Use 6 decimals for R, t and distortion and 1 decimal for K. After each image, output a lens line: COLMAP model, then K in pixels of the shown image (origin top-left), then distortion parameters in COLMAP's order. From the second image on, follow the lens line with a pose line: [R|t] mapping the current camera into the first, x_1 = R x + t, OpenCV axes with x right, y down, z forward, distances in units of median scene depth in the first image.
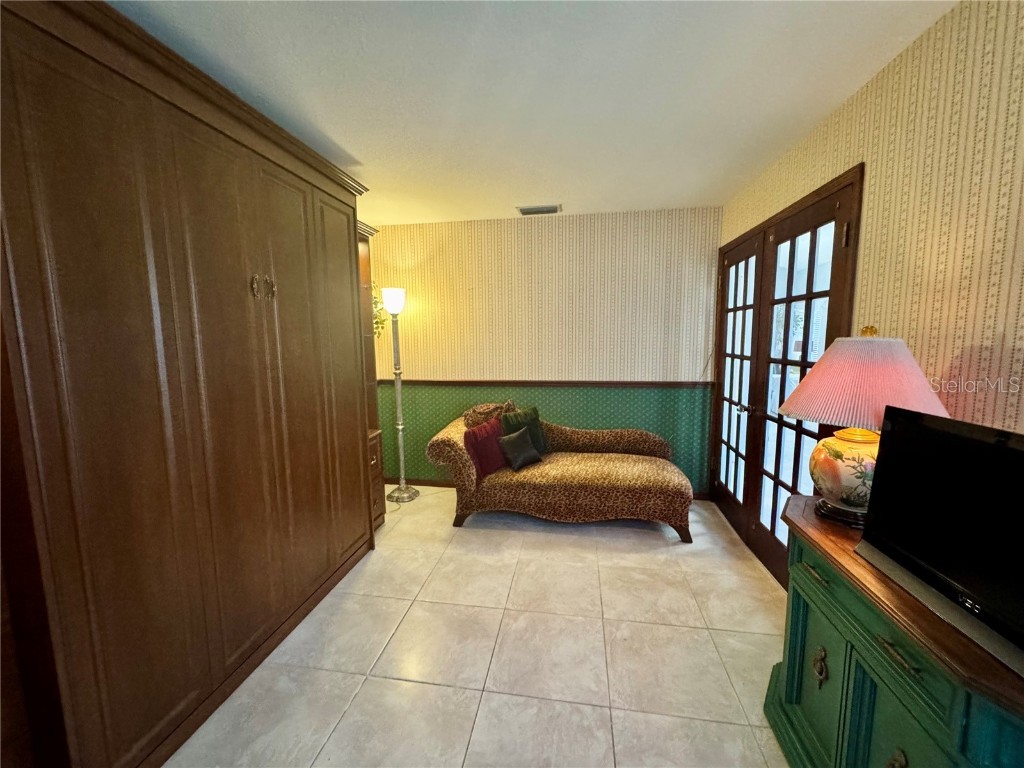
lens RADIAL K [[410.1, 0, 511.0], [0, 410.1, 382.4], [0, 0, 1]] dist [-0.002604, 0.000586]
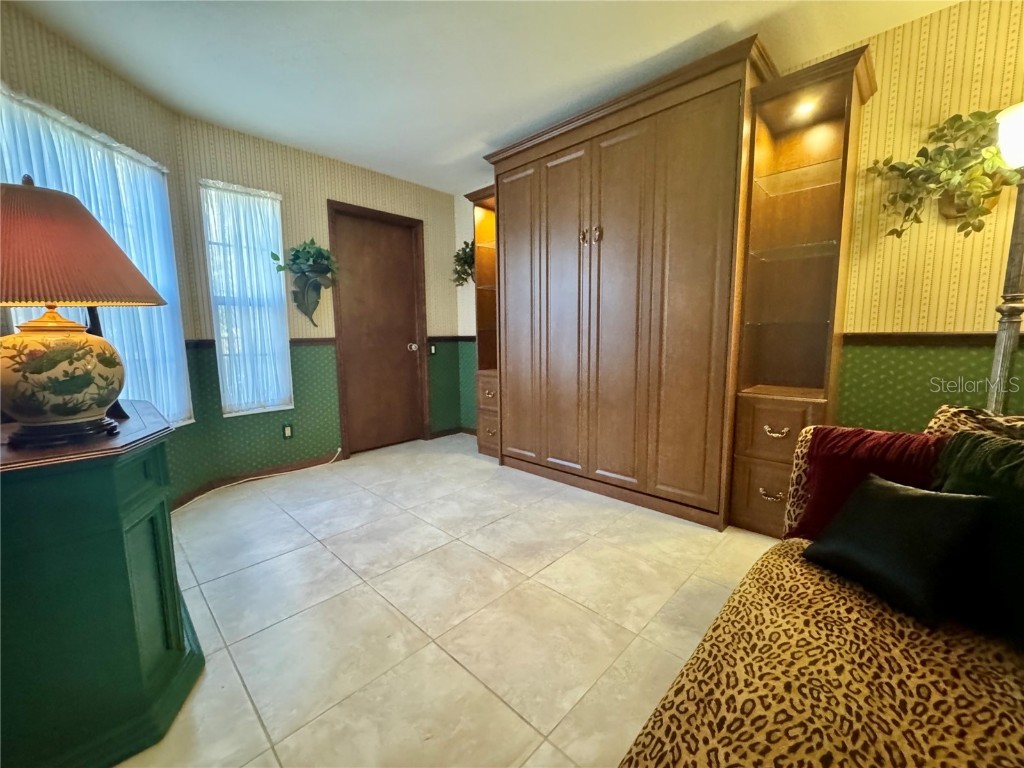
lens RADIAL K [[410.1, 0, 511.0], [0, 410.1, 382.4], [0, 0, 1]] dist [-0.002604, 0.000586]
pose [[-0.573502, 0.108382, -0.812003, 0.687486], [-0.076852, 0.979720, 0.185048, 0.020907], [0.815591, 0.168530, -0.553542, 1.476082]]
